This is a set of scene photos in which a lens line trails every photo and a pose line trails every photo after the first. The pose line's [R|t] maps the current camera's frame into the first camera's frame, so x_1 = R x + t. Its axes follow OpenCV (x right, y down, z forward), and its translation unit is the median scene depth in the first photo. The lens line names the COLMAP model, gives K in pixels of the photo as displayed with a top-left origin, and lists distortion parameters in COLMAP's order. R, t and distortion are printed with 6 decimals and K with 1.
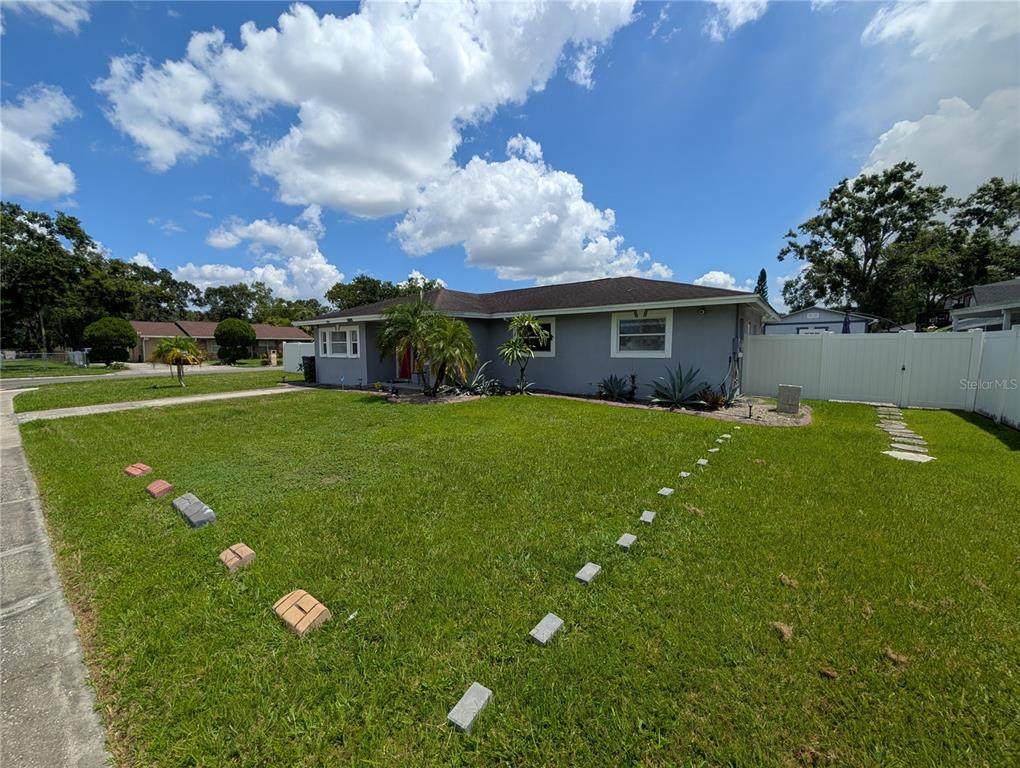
lens RADIAL K [[382.7, 0, 512.1], [0, 382.7, 372.3], [0, 0, 1]] dist [0.001368, 0.000103]
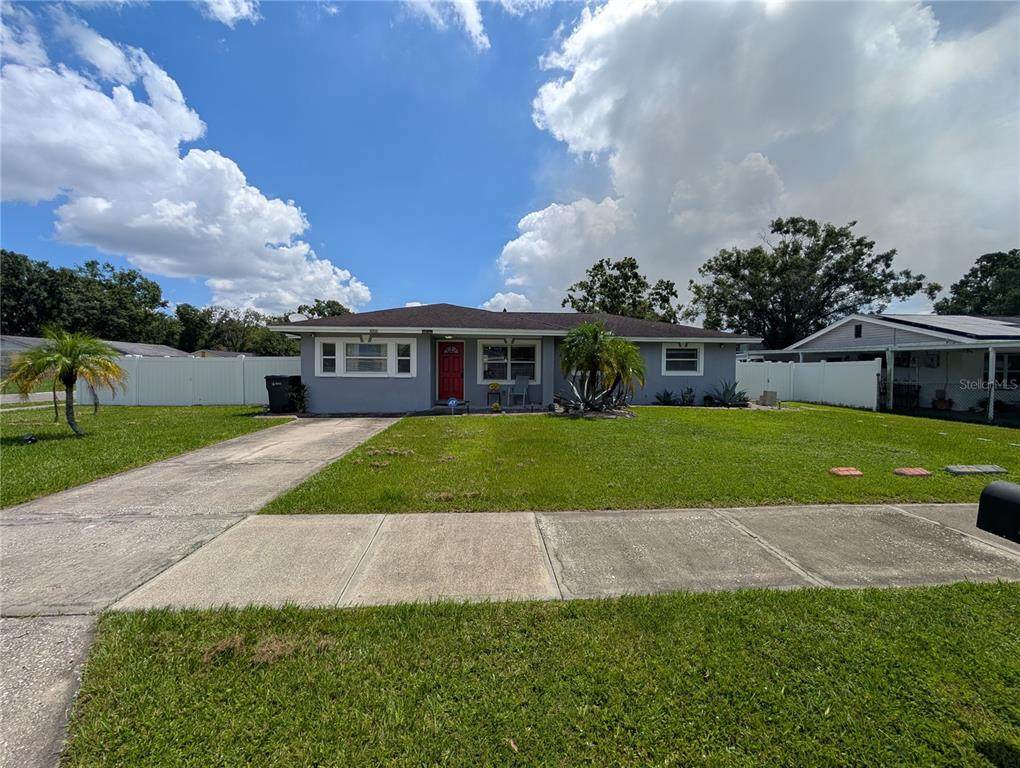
lens RADIAL K [[382.7, 0, 512.1], [0, 382.7, 372.3], [0, 0, 1]] dist [0.001368, 0.000103]
pose [[0.761409, 0.005983, 0.648244, -0.755011], [0.032882, 0.998314, -0.047837, -0.001994], [-0.647437, 0.057739, 0.759929, 0.229939]]
